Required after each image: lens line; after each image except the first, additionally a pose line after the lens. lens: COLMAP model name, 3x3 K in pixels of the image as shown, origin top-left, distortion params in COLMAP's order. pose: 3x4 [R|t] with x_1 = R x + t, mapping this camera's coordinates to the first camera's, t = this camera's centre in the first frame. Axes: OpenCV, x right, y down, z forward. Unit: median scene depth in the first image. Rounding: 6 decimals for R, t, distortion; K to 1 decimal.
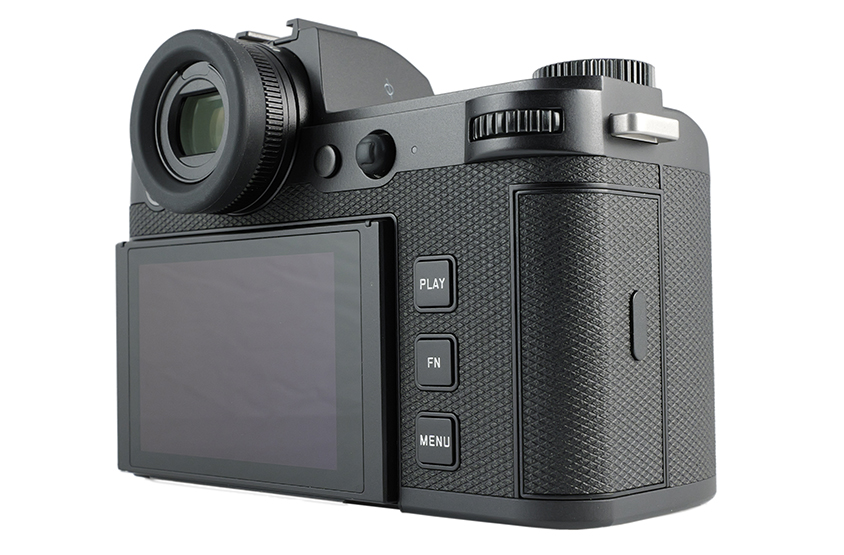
lens RADIAL K [[1415.9, 0, 420.3], [0, 1415.9, 278.0], [0, 0, 1]] dist [-0.172180, 0.000000]
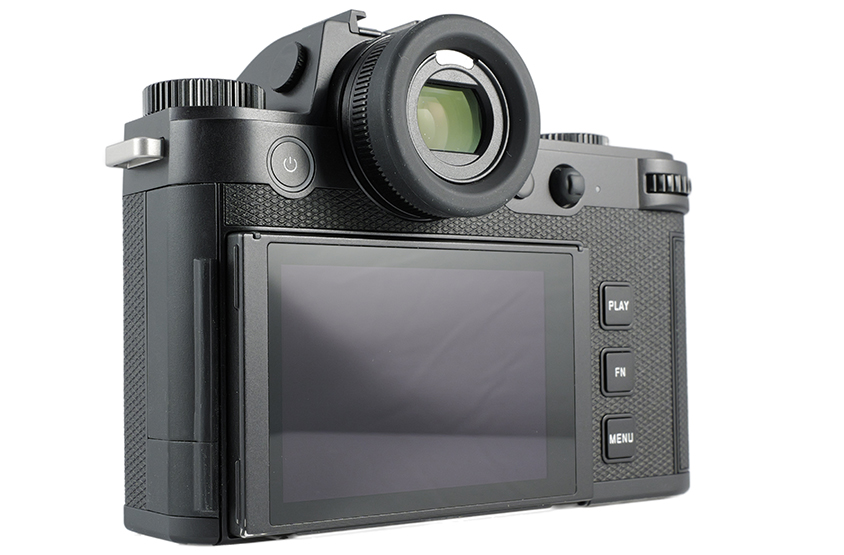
lens RADIAL K [[1415.9, 0, 420.4], [0, 1415.9, 278.7], [0, 0, 1]] dist [-0.172180, 0.000000]
pose [[0.179627, 0.057370, 0.982060, -1.188137], [0.000089, 0.998297, -0.058335, 0.050726], [-0.983735, 0.010566, 0.179316, 0.954140]]
